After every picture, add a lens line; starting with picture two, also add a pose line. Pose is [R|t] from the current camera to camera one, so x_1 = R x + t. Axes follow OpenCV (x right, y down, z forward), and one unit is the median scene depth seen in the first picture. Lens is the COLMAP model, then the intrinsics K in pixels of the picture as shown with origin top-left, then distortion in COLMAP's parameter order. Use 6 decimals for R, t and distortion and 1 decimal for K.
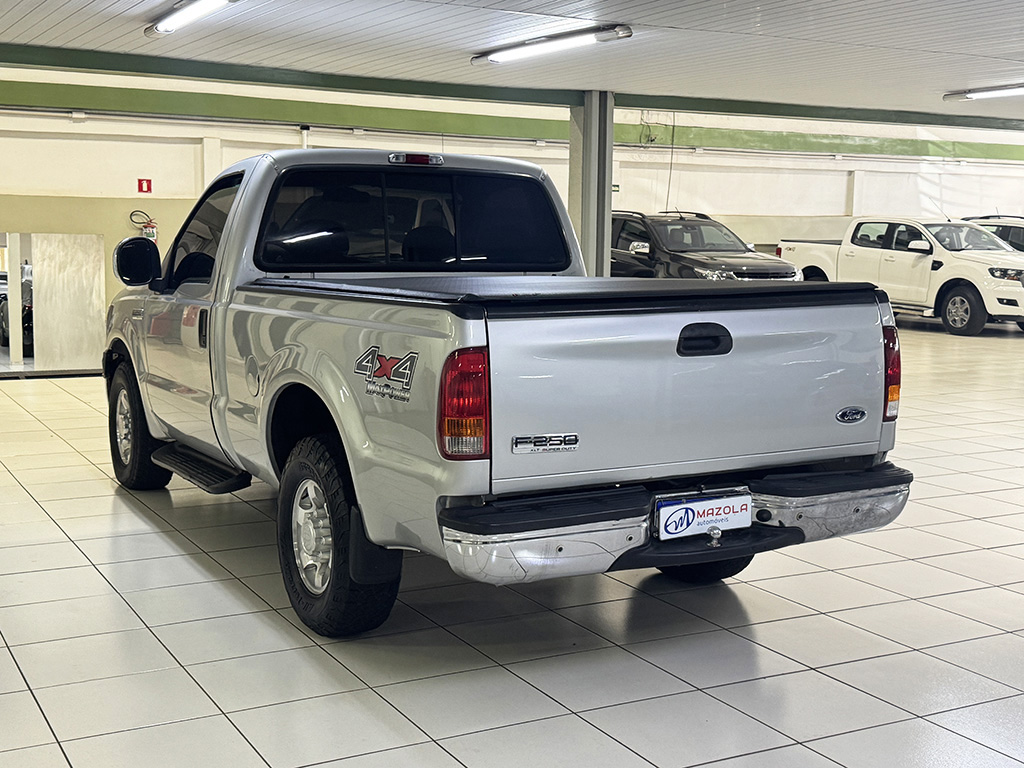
lens RADIAL K [[1306.7, 0, 512.0], [0, 1306.7, 384.0], [0, 0, 1]] dist [0.103189, -0.007717]
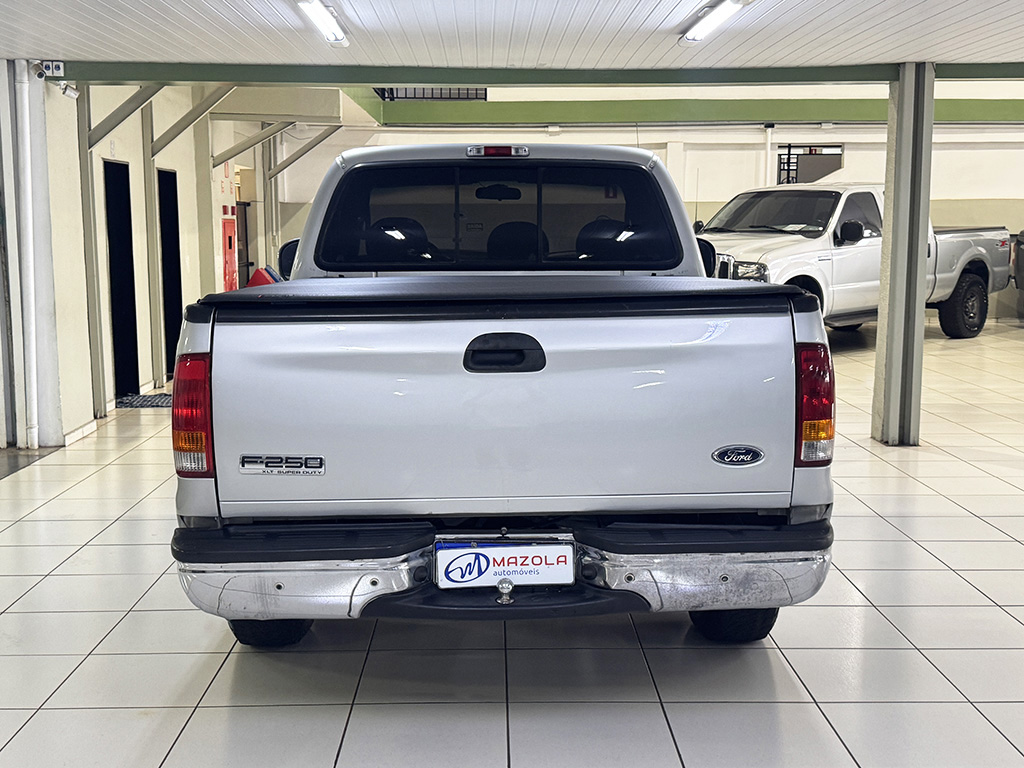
lens RADIAL K [[1227.4, 0, 507.5], [0, 1227.4, 384.8], [0, 0, 1]] dist [0.141883, -0.225667]
pose [[0.883823, 0.042332, -0.465903, 0.506984], [-0.038743, 0.999100, 0.017282, -0.026973], [0.466215, 0.002776, 0.884667, 0.309576]]
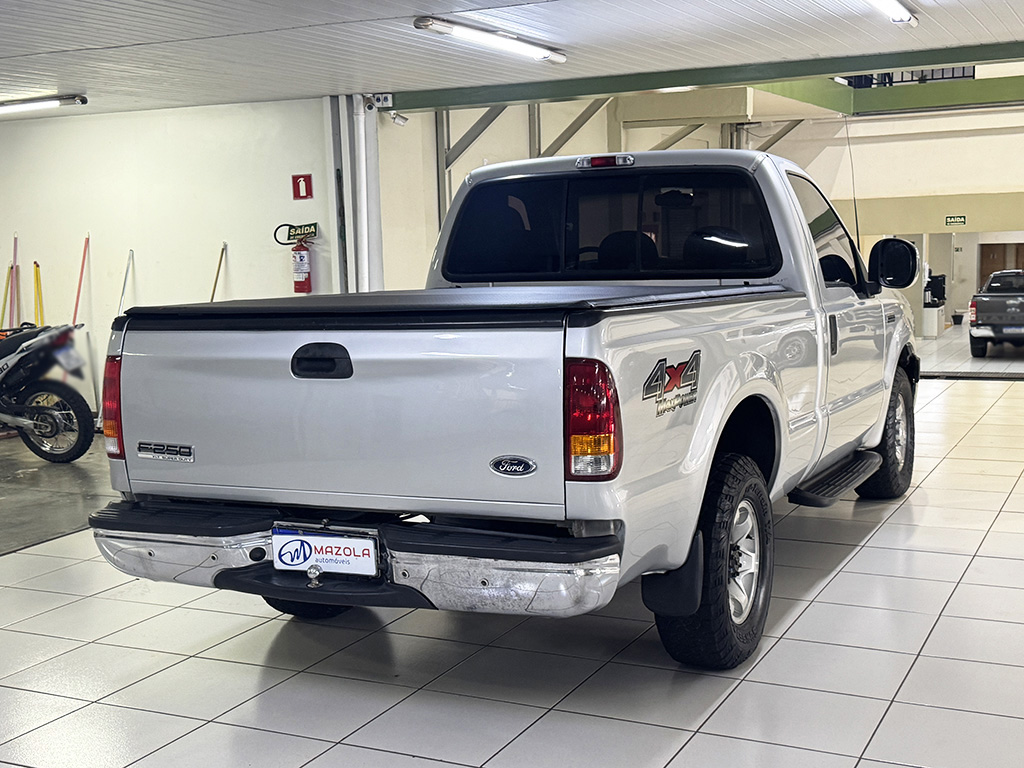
lens RADIAL K [[1306.7, 0, 512.0], [0, 1306.7, 384.0], [0, 0, 1]] dist [0.103189, -0.007717]
pose [[0.573071, 0.062033, -0.817154, 0.963452], [-0.059132, 0.997662, 0.034267, -0.056411], [0.817370, 0.028683, 0.575399, 0.575999]]
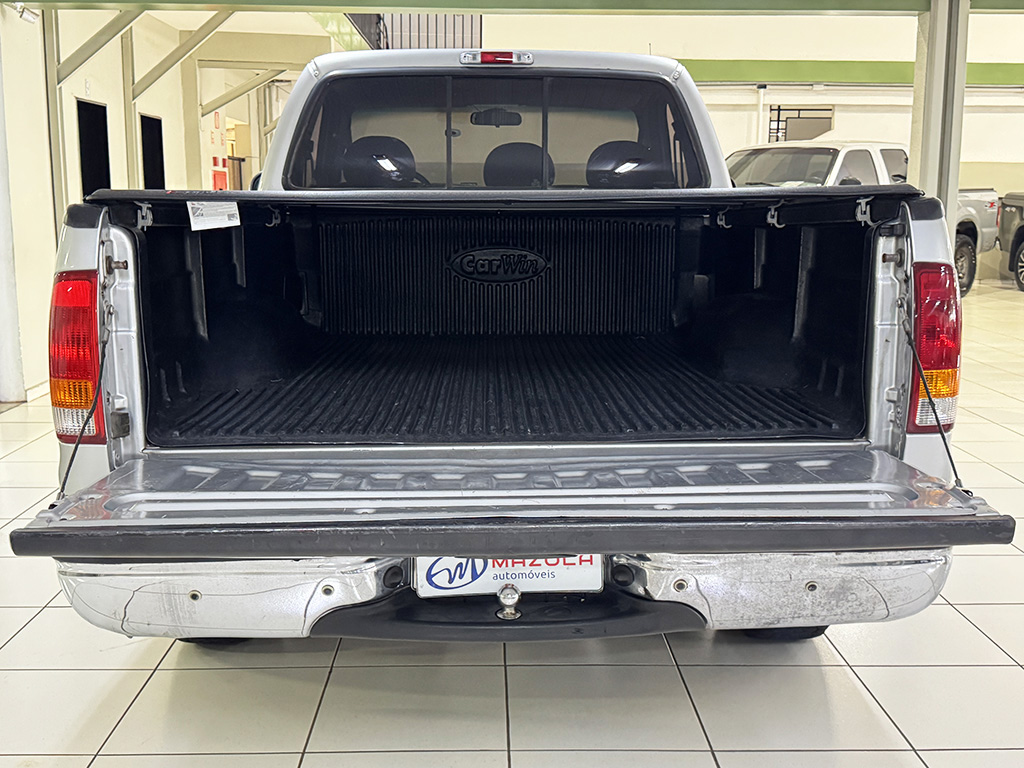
lens RADIAL K [[1135.4, 0, 512.0], [0, 1135.4, 384.0], [0, 0, 1]] dist [0.101056, -0.005611]
pose [[0.888810, 0.062405, -0.454007, 0.382874], [-0.044563, 0.997759, 0.049905, -0.009786], [0.456104, -0.024124, 0.889599, 0.532084]]
